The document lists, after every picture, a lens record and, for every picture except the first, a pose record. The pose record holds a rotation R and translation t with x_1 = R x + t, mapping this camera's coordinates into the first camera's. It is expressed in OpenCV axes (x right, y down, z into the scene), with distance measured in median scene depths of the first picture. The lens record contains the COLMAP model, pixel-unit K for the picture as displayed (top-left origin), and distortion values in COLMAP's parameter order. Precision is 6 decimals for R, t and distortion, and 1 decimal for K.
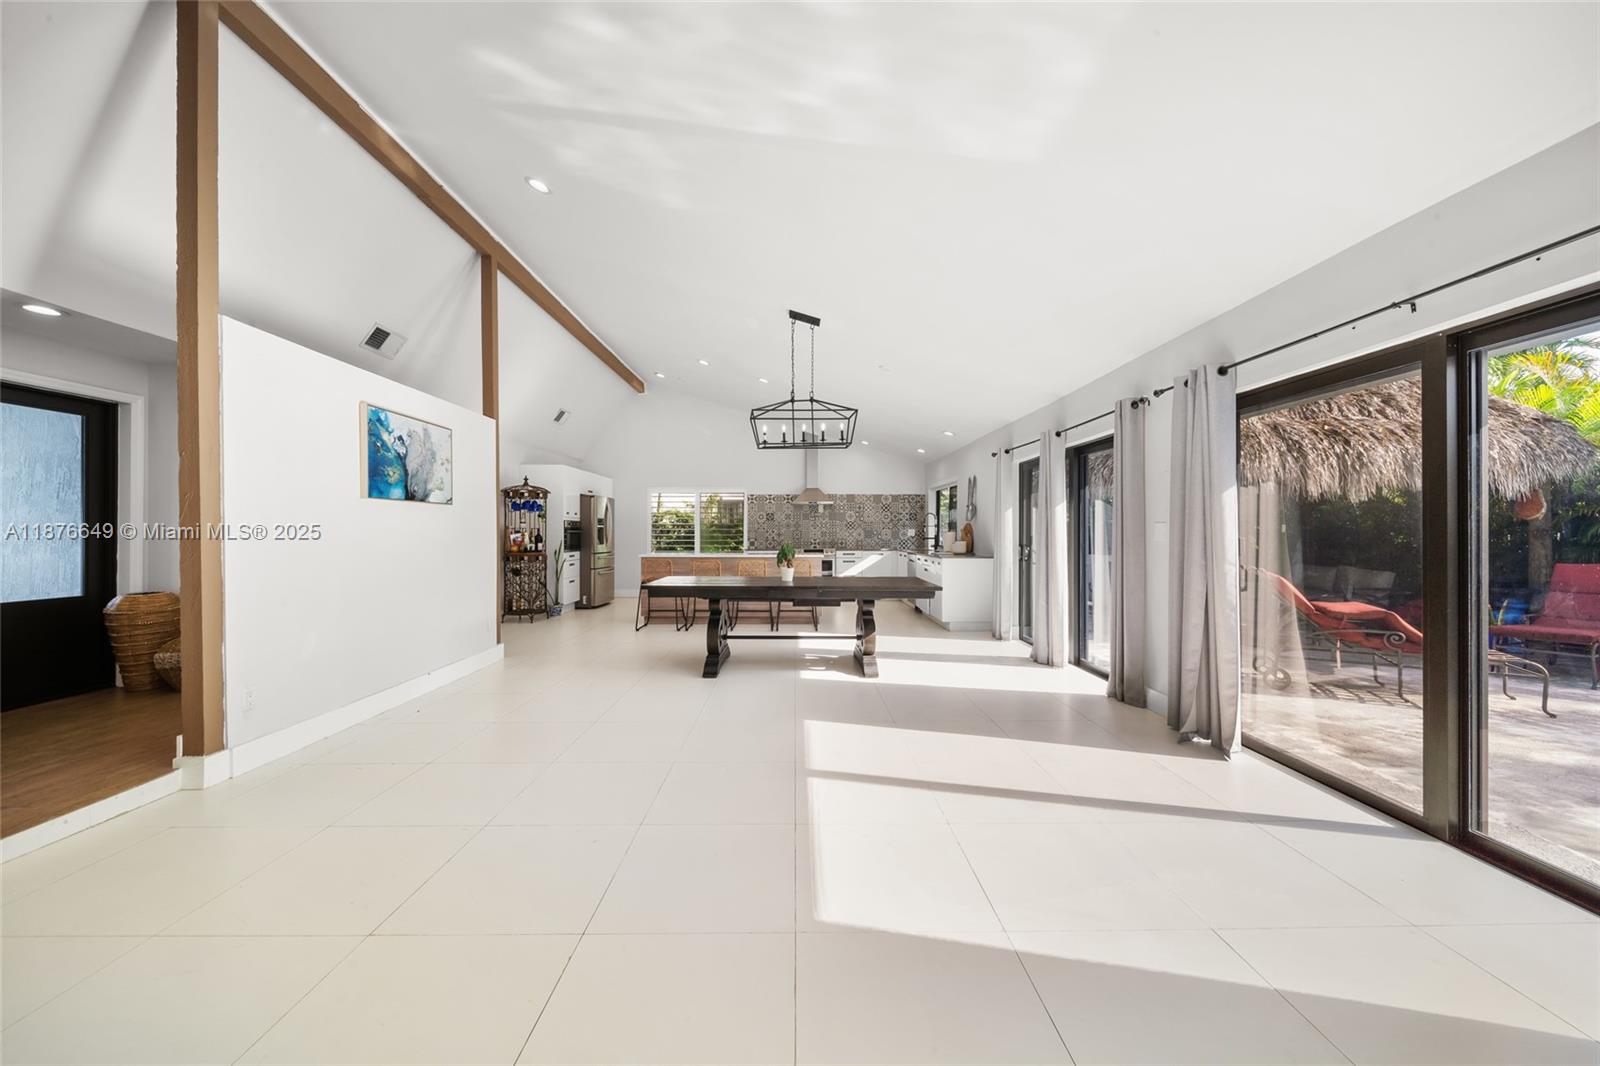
lens RADIAL K [[562.1, 0, 803.4], [0, 562.1, 531.5], [0, 0, 1]] dist [-0.000829, -0.000220]
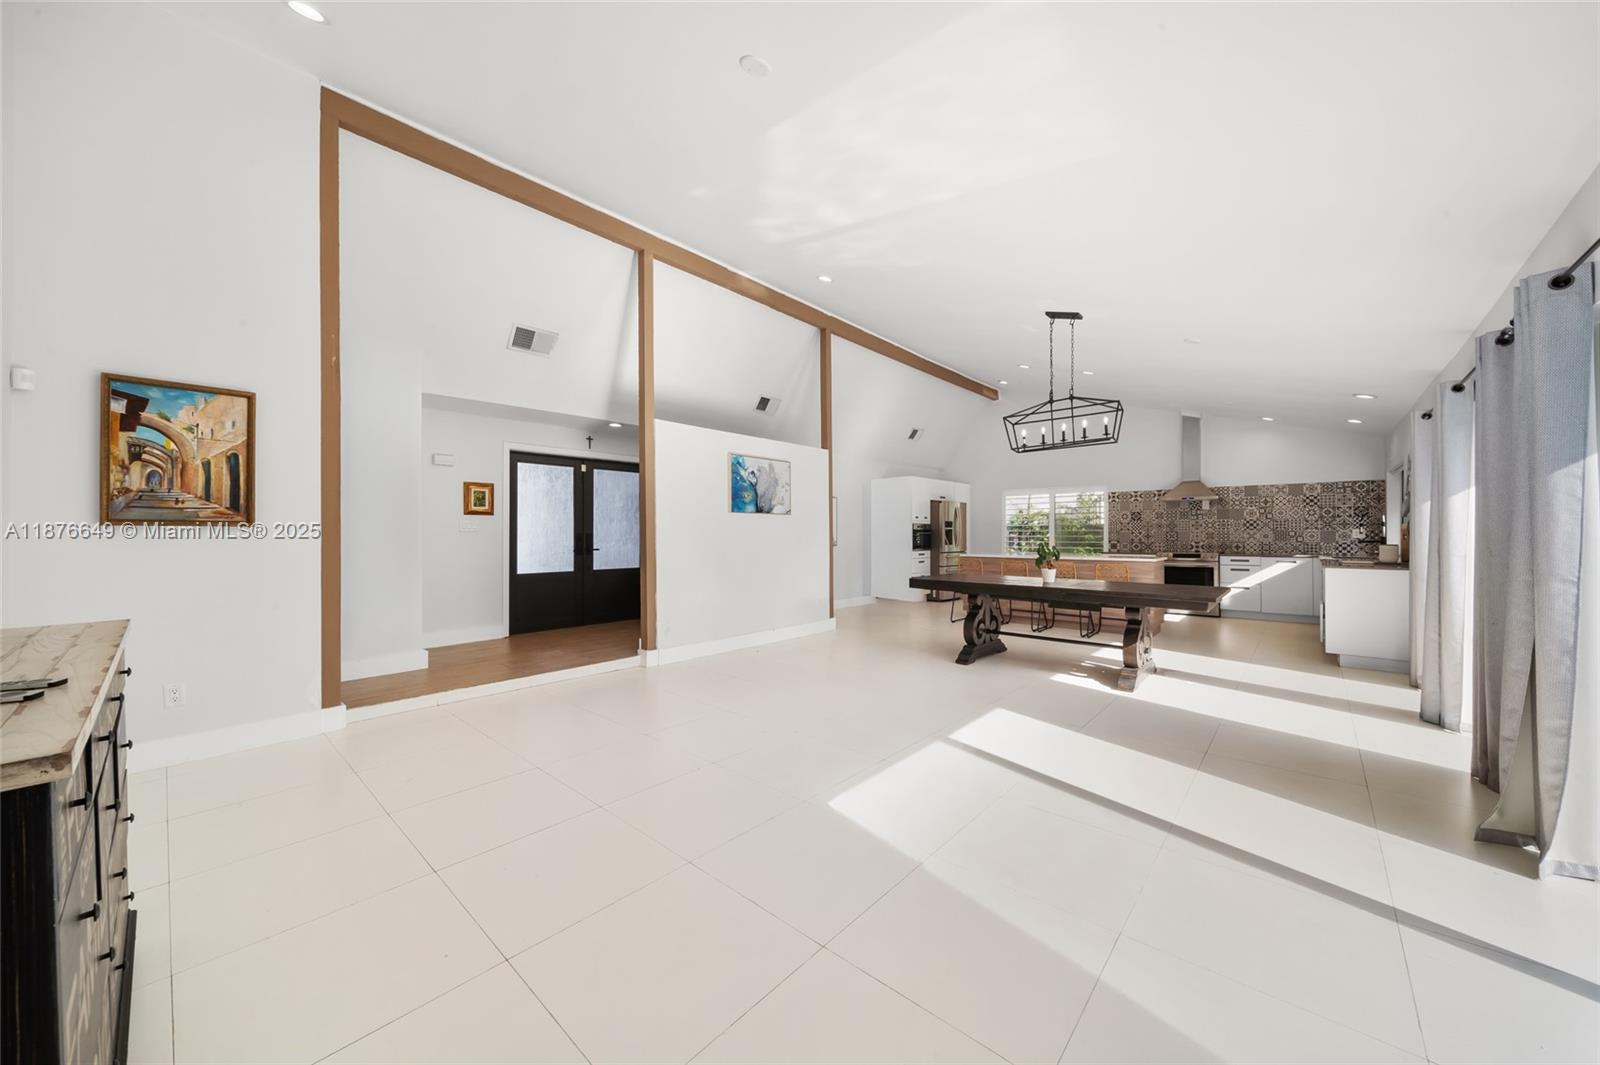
lens RADIAL K [[568.1, 0, 804.3], [0, 568.1, 532.3], [0, 0, 1]] dist [-0.000273, -0.000194]
pose [[0.737269, -0.003041, -0.675592, 0.330657], [0.002184, 0.999995, -0.002118, 0.000368], [0.675596, 0.000086, 0.737272, -0.036838]]
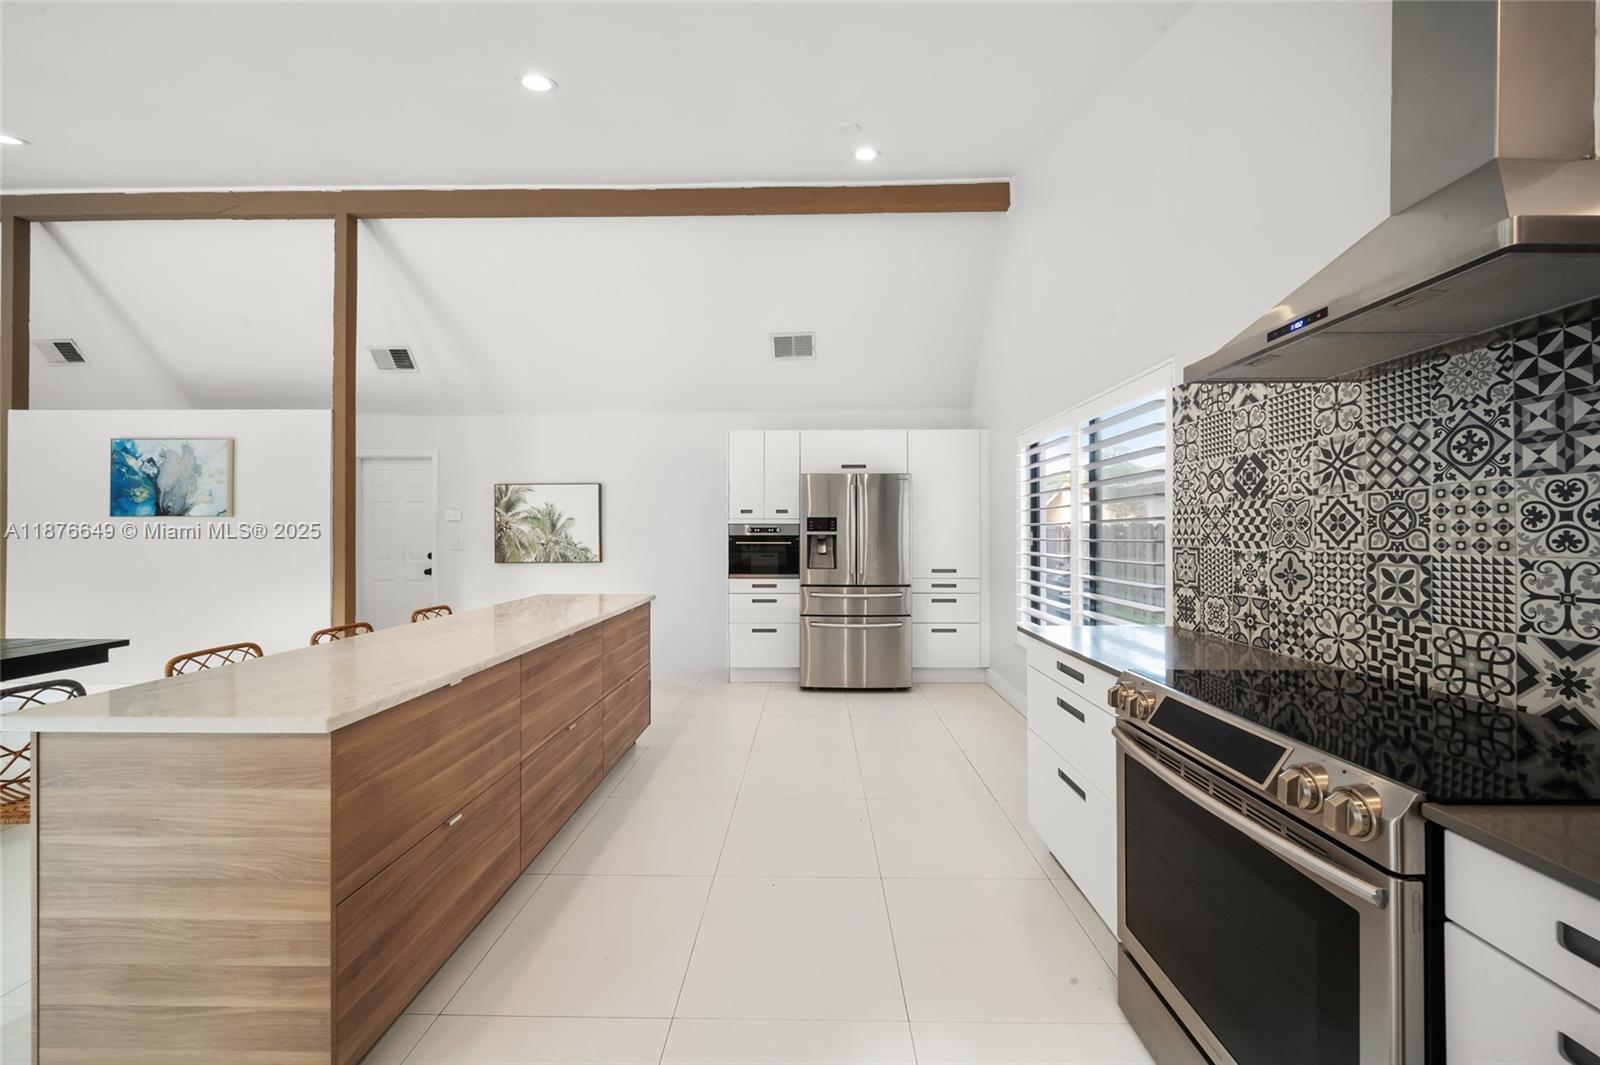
lens RADIAL K [[571.2, 0, 808.3], [0, 571.2, 532.8], [0, 0, 1]] dist [-0.000683, -0.000634]
pose [[-0.029888, -0.001687, -0.999552, 0.274156], [0.001779, 0.999997, -0.001741, -0.015049], [0.999552, -0.001830, -0.029885, 1.767730]]
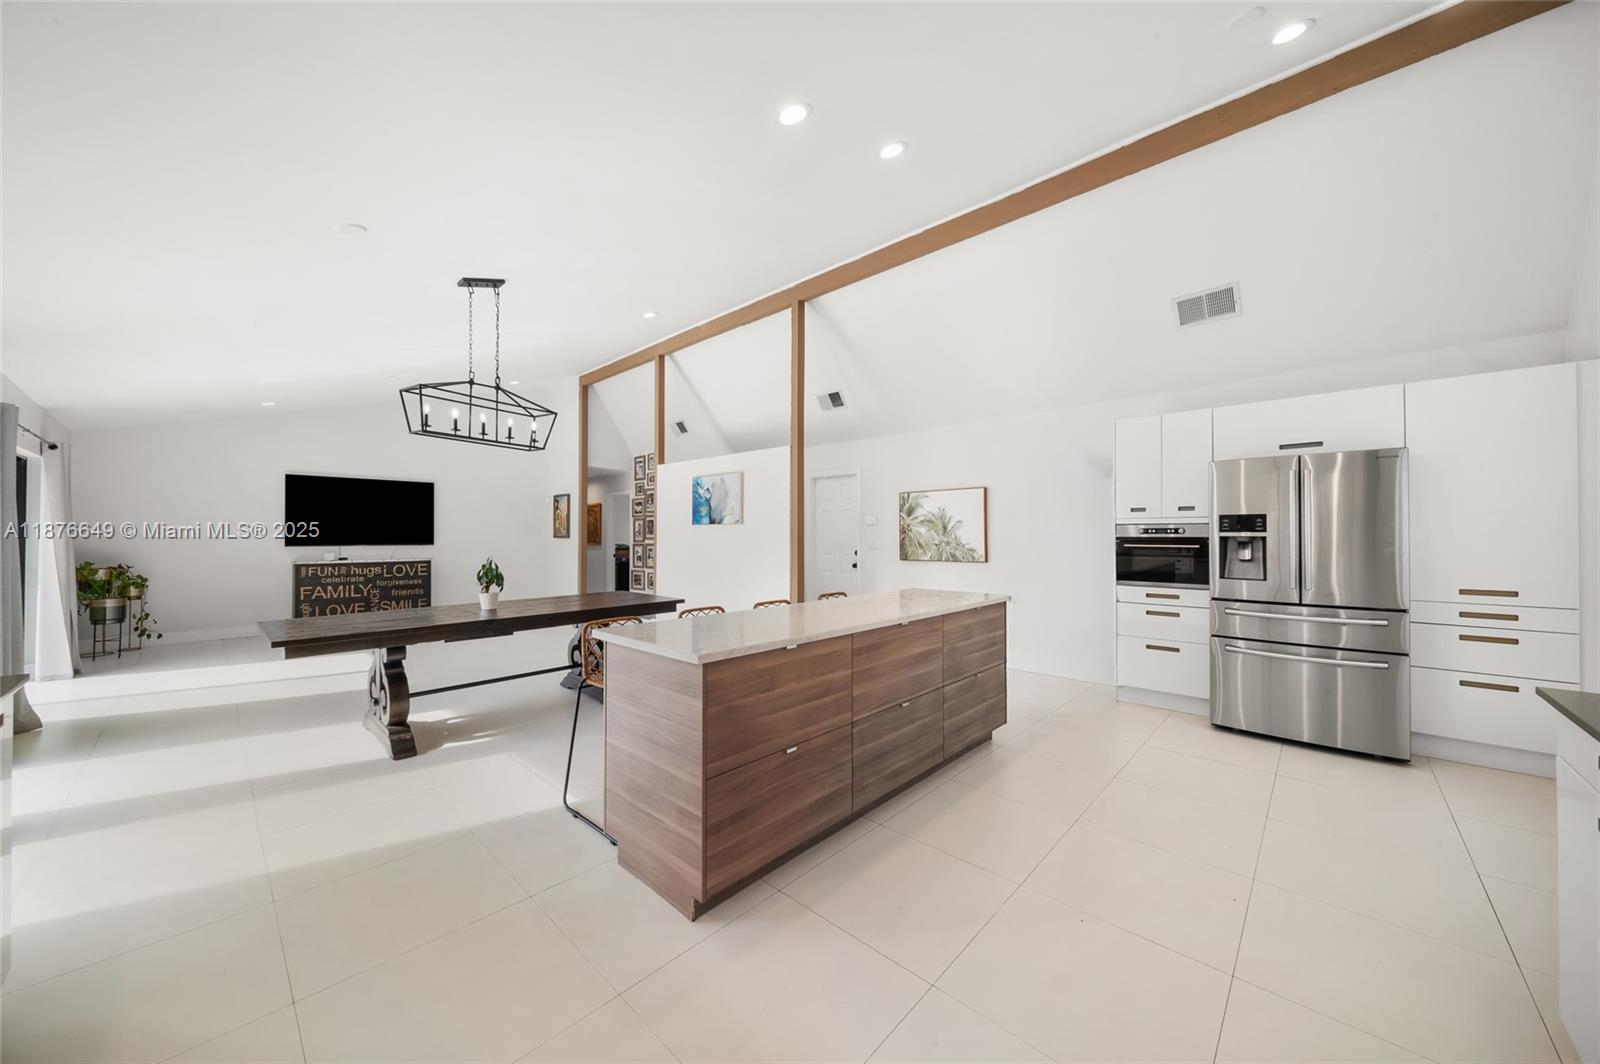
lens RADIAL K [[562.1, 0, 803.4], [0, 562.1, 530.5], [0, 0, 1]] dist [-0.000829, -0.000220]
pose [[-0.696465, -0.005870, -0.717567, 0.255859], [0.001585, 0.999952, -0.009719, -0.014890], [0.717589, -0.007906, -0.696422, 1.858156]]
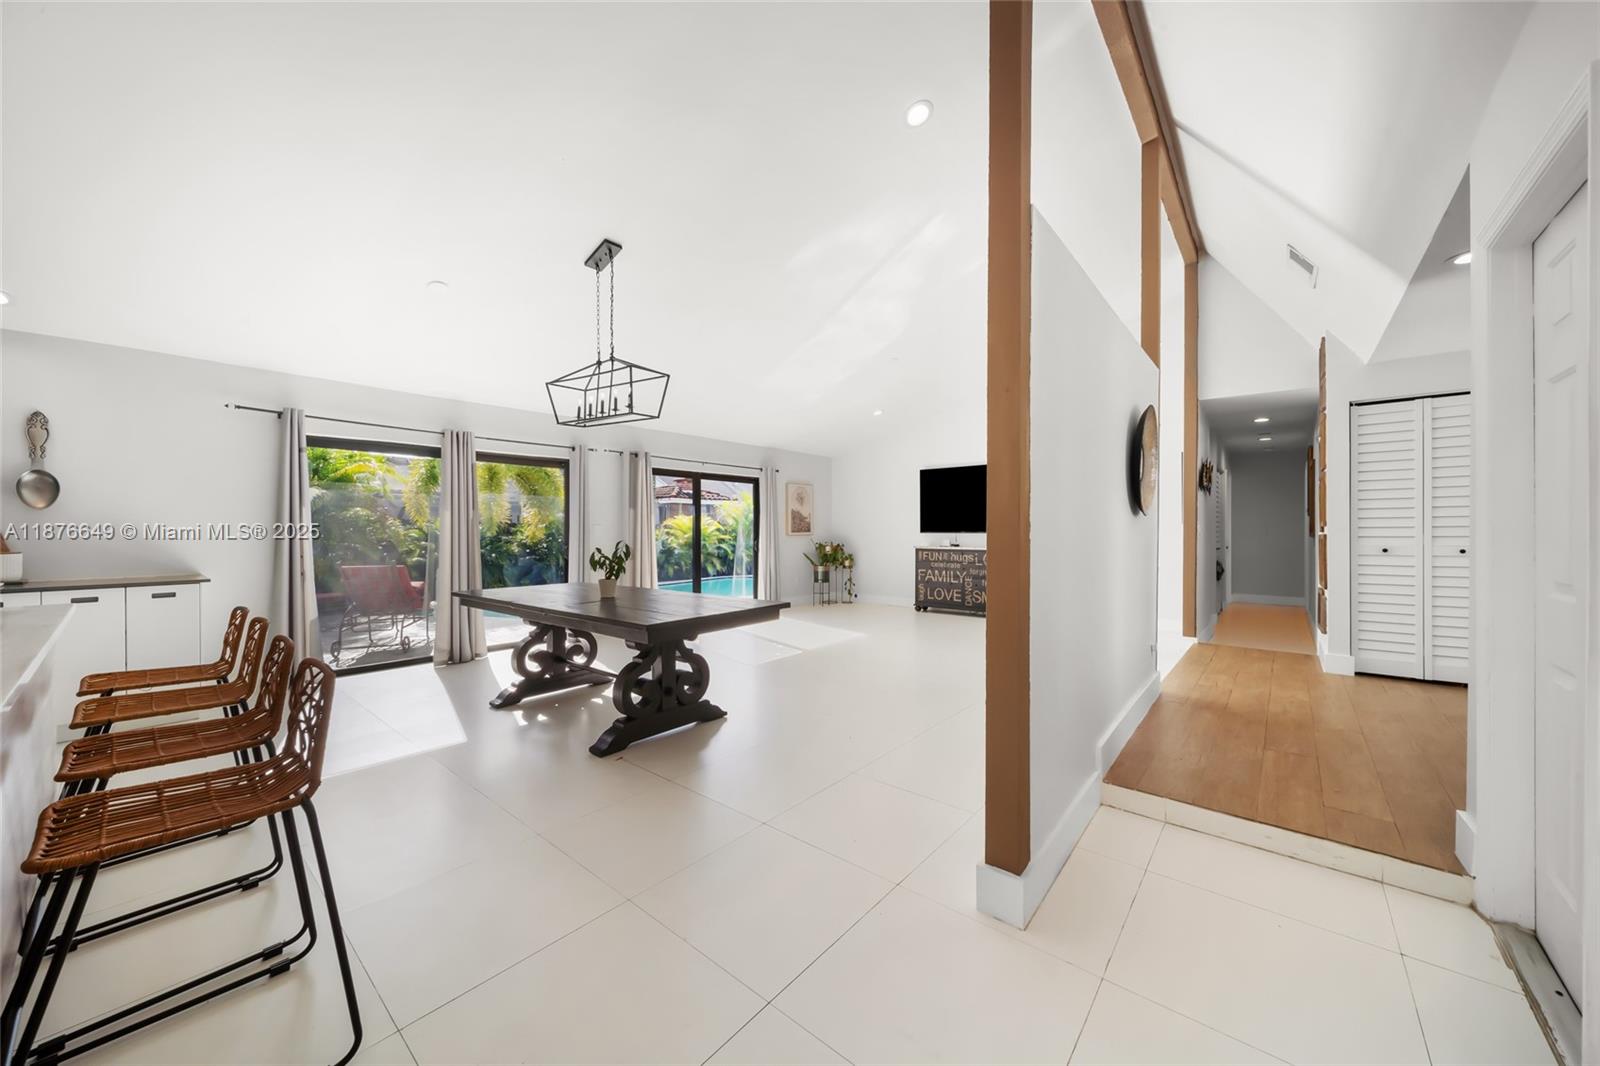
lens RADIAL K [[571.2, 0, 808.3], [0, 571.2, 533.3], [0, 0, 1]] dist [-0.000683, -0.000634]
pose [[-0.758978, -0.001251, 0.651115, -0.718022], [0.003123, 0.999980, 0.005563, 0.000947], [-0.651109, 0.006256, -0.758959, 1.390929]]
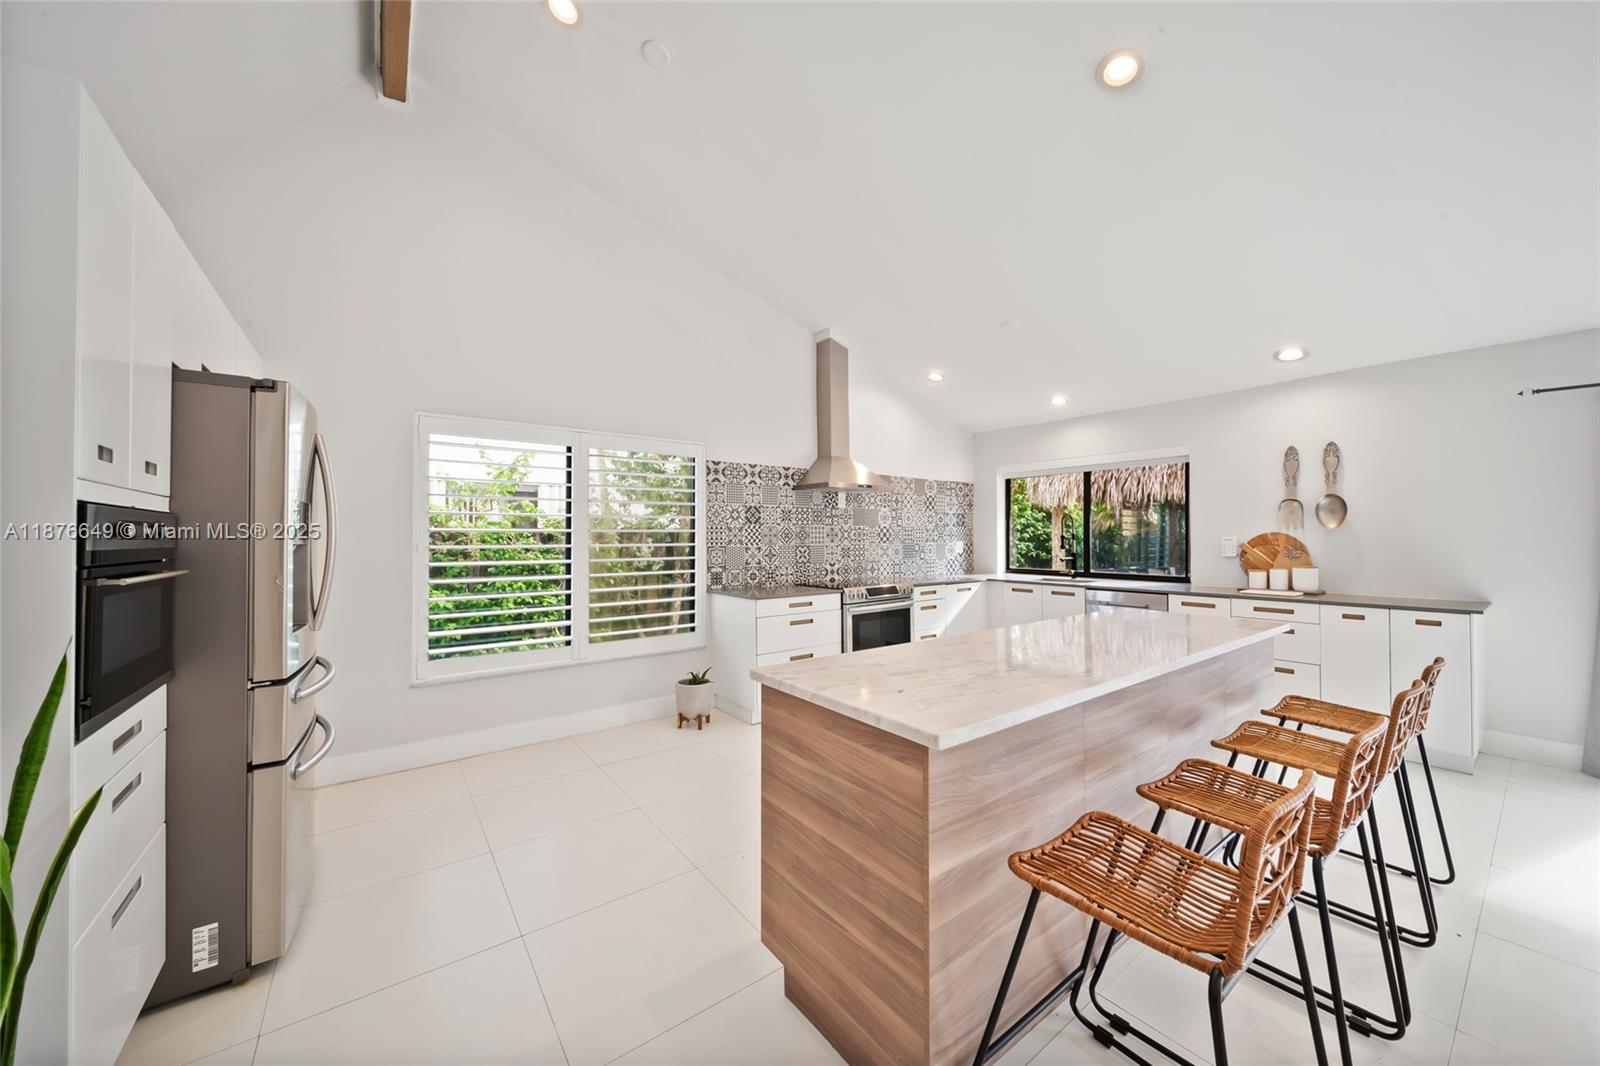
lens RADIAL K [[571.2, 0, 808.3], [0, 571.2, 533.3], [0, 0, 1]] dist [-0.000683, -0.000634]
pose [[0.807068, 0.002791, 0.590452, -0.588041], [0.001608, 0.999975, -0.006925, -0.017839], [-0.590456, 0.006538, 0.807043, 1.268491]]
